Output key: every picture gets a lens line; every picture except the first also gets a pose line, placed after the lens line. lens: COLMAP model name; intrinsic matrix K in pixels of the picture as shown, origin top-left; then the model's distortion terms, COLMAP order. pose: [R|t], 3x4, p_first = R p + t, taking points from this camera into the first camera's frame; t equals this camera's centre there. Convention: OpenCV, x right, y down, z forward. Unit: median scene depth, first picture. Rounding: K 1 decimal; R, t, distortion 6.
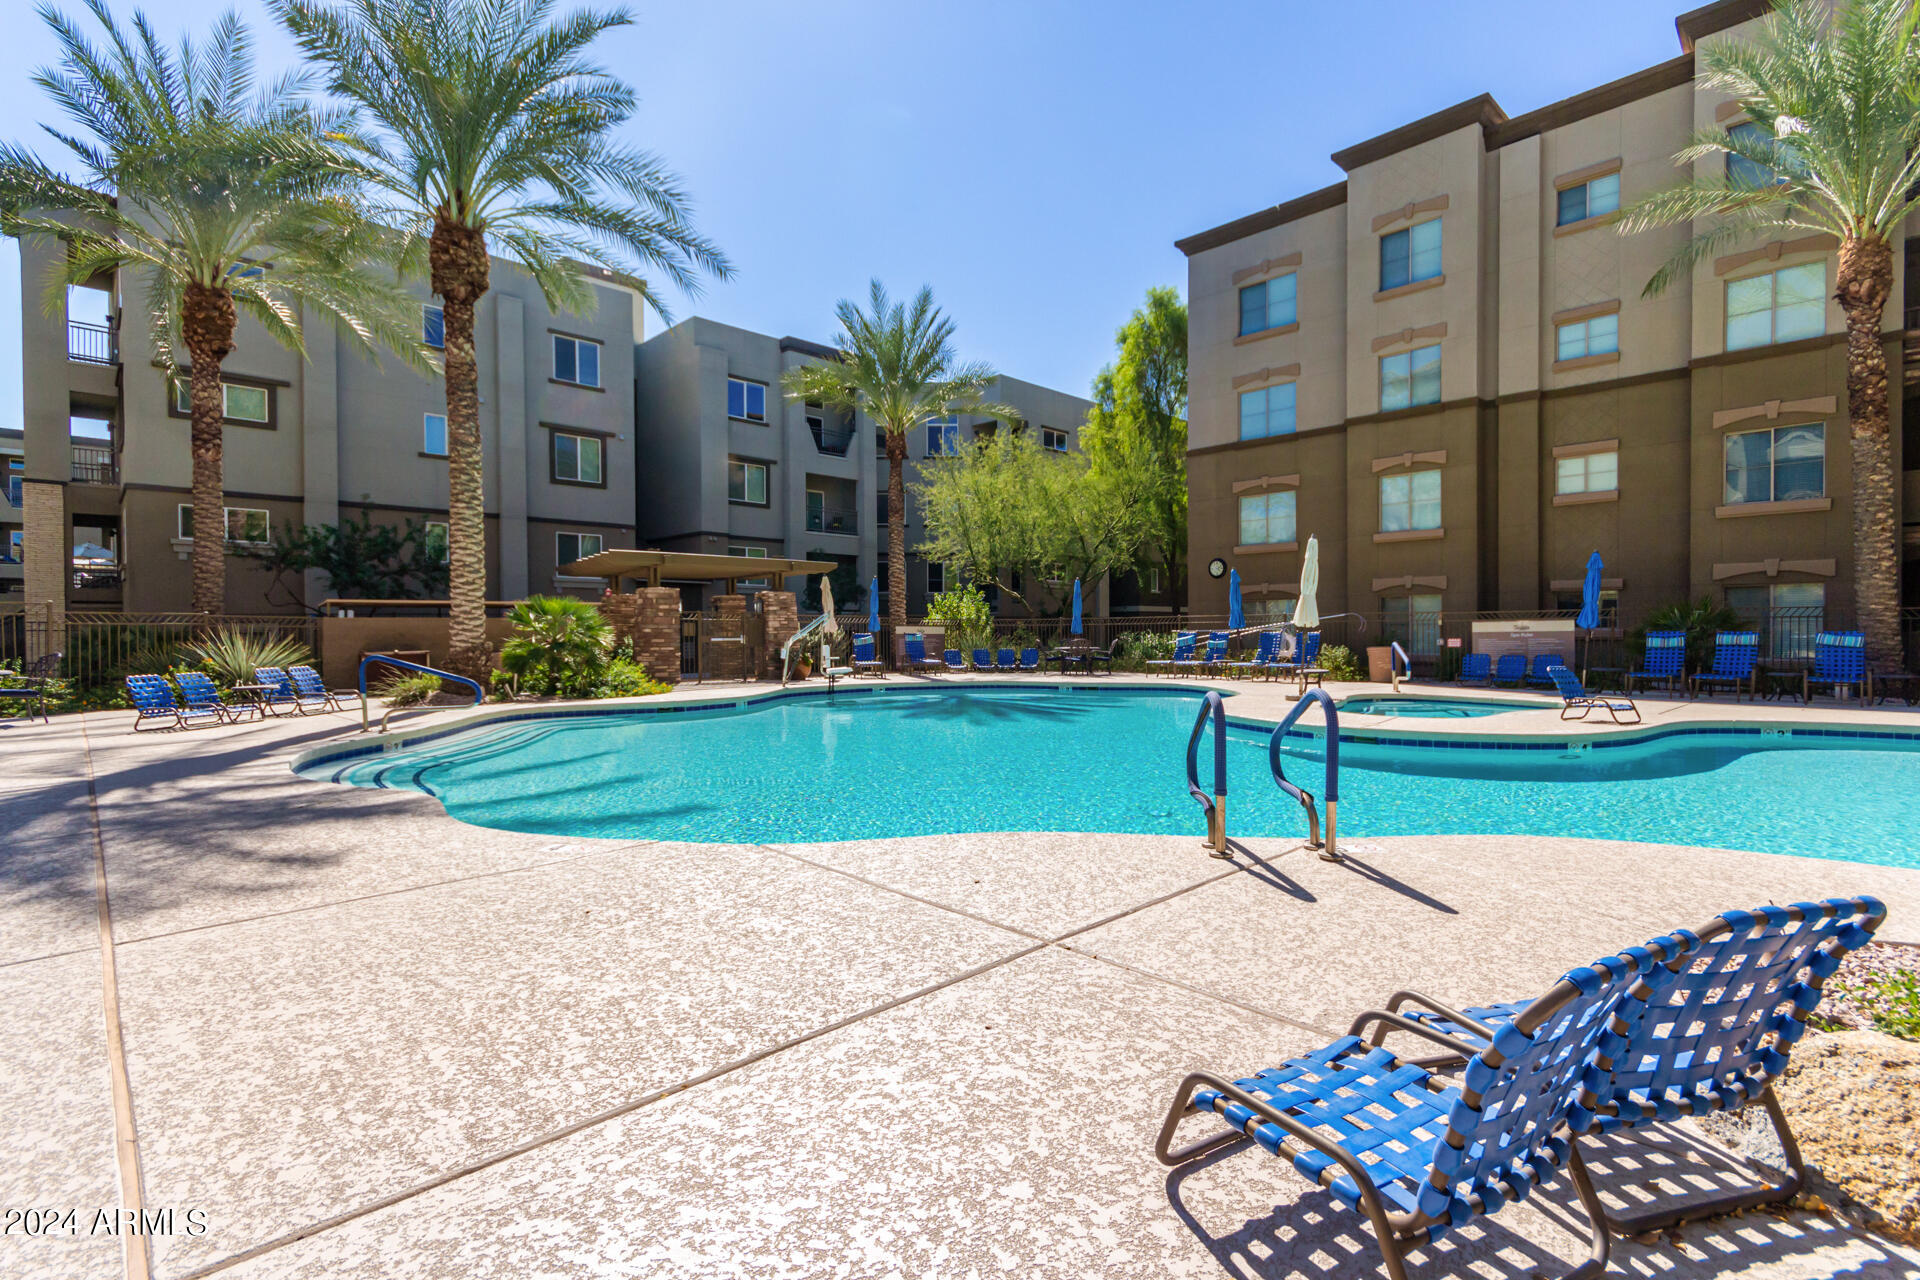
lens RADIAL K [[880.5, 0, 959.0], [0, 880.5, 634.7], [0, 0, 1]] dist [0.008062, -0.000038]
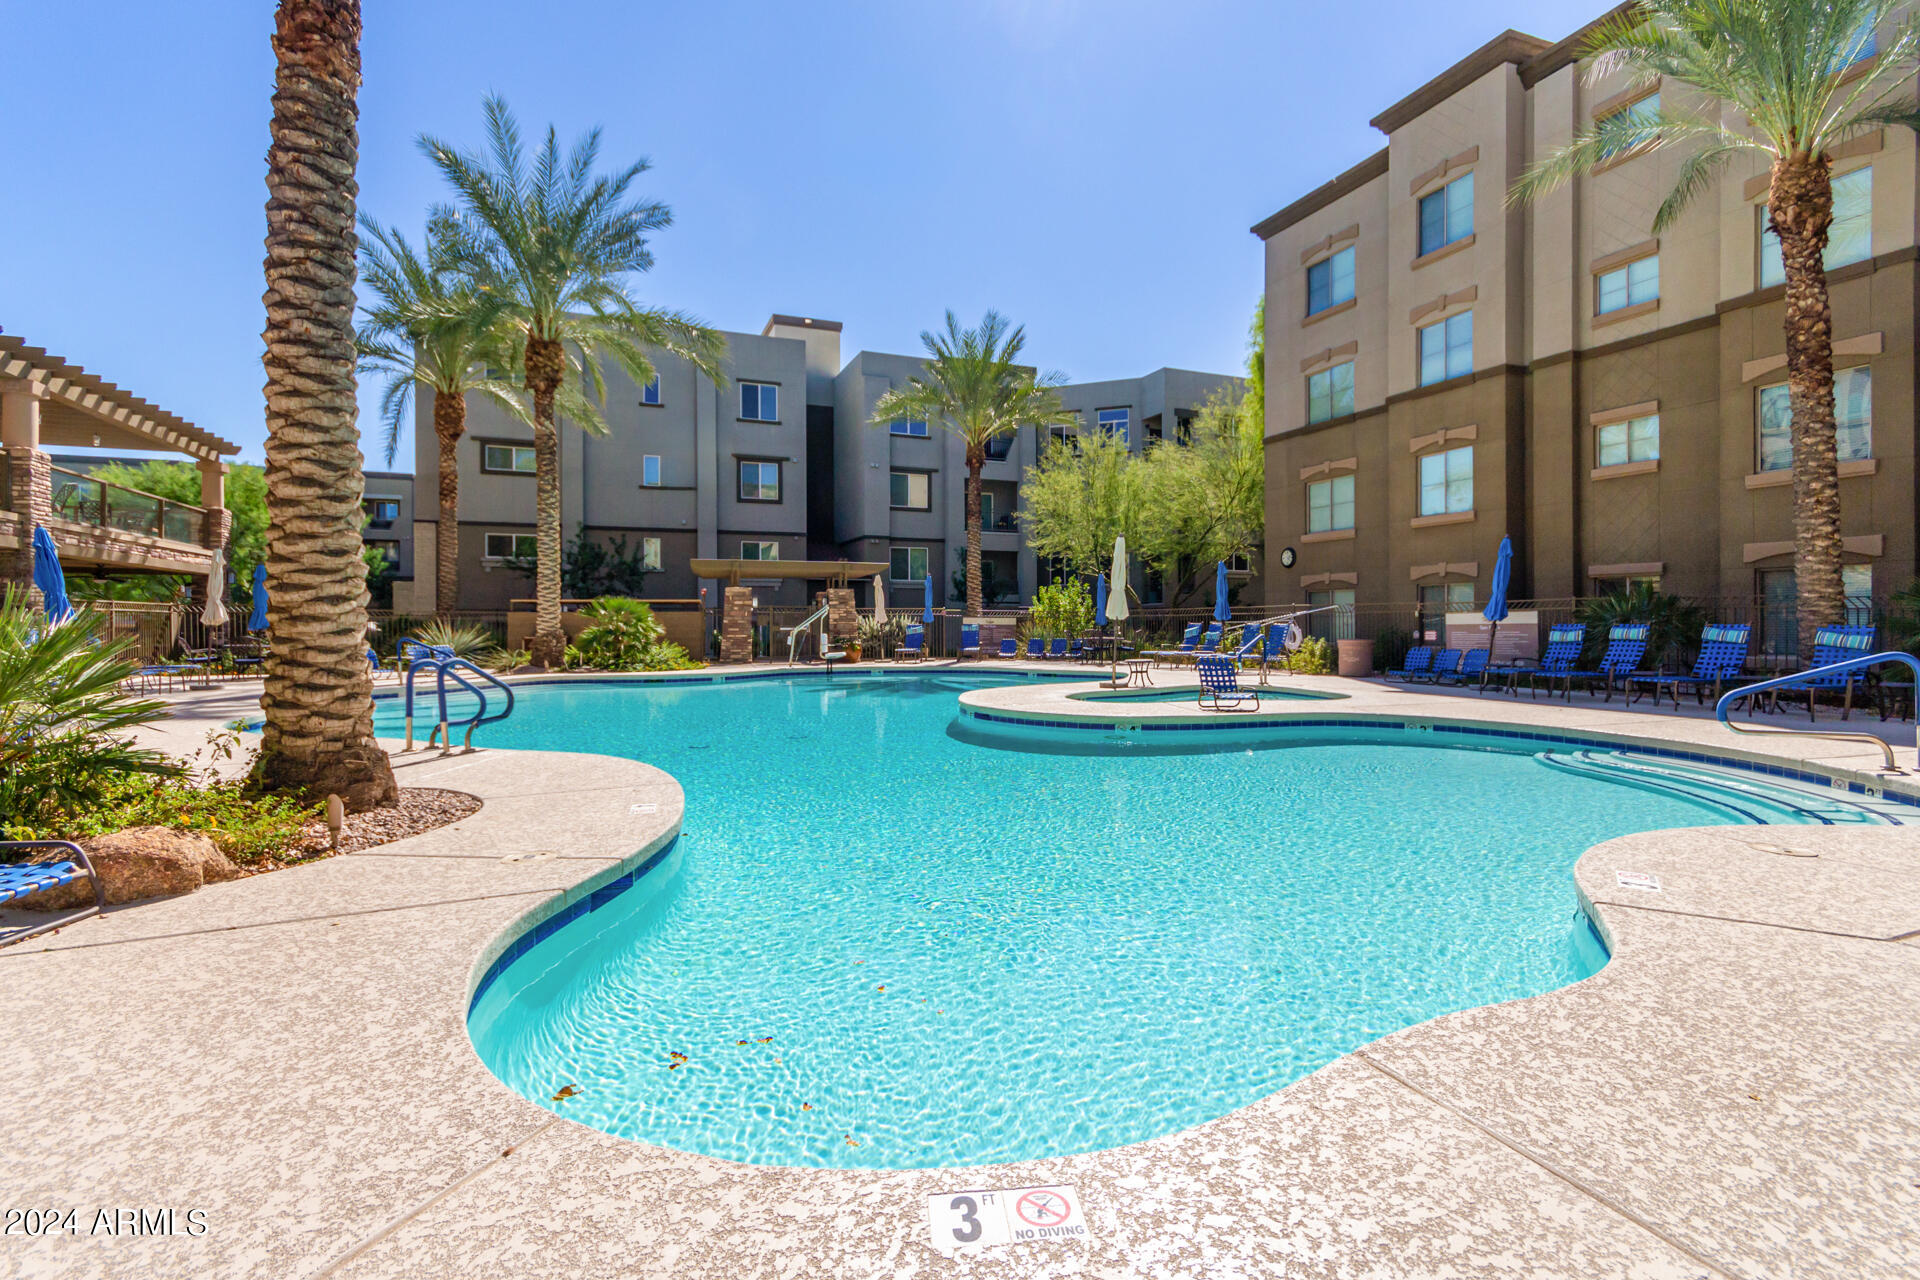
lens RADIAL K [[887.3, 0, 961.5], [0, 887.3, 619.5], [0, 0, 1]] dist [0.003939, 0.000709]
pose [[0.925932, 0.000384, -0.377689, 0.404724], [-0.002441, 0.999985, -0.004966, -0.001659], [0.377681, 0.005520, 0.925919, -0.050463]]
